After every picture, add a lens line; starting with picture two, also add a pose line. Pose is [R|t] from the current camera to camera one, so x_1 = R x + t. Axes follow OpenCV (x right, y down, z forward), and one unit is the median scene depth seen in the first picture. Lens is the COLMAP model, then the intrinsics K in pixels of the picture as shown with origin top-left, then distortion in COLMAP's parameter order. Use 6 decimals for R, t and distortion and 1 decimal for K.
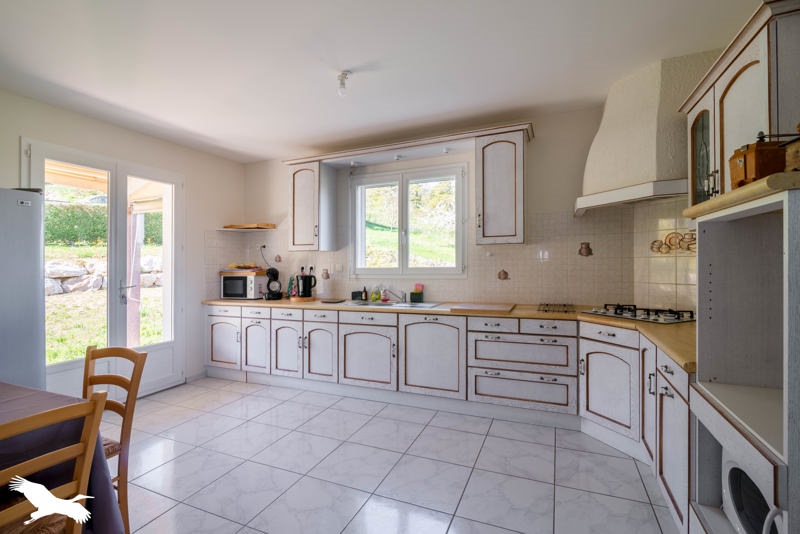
lens RADIAL K [[368.2, 0, 397.6], [0, 368.2, 266.9], [0, 0, 1]] dist [0.003002, 0.000354]
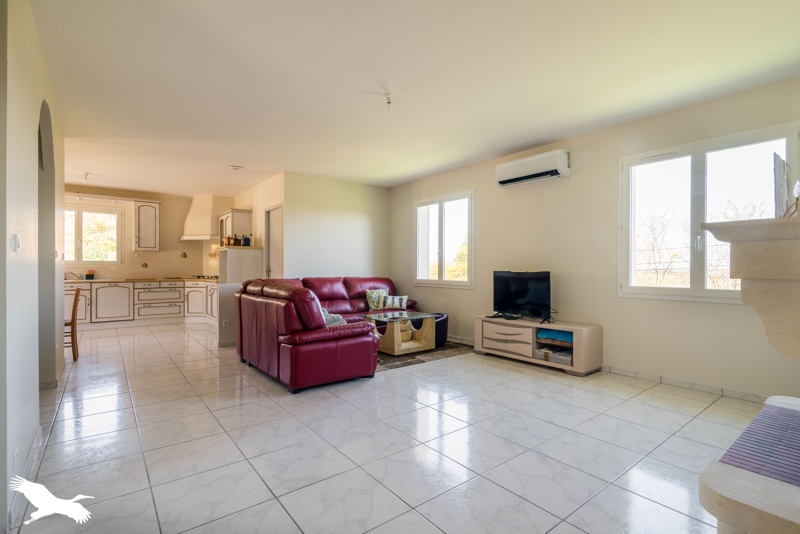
lens RADIAL K [[368.2, 0, 397.4], [0, 368.2, 272.7], [0, 0, 1]] dist [0.003002, 0.000354]
pose [[0.468989, 0.003714, 0.883196, -1.057412], [-0.001520, 0.999993, -0.003398, 0.081625], [-0.883202, 0.000251, 0.468992, -1.496800]]
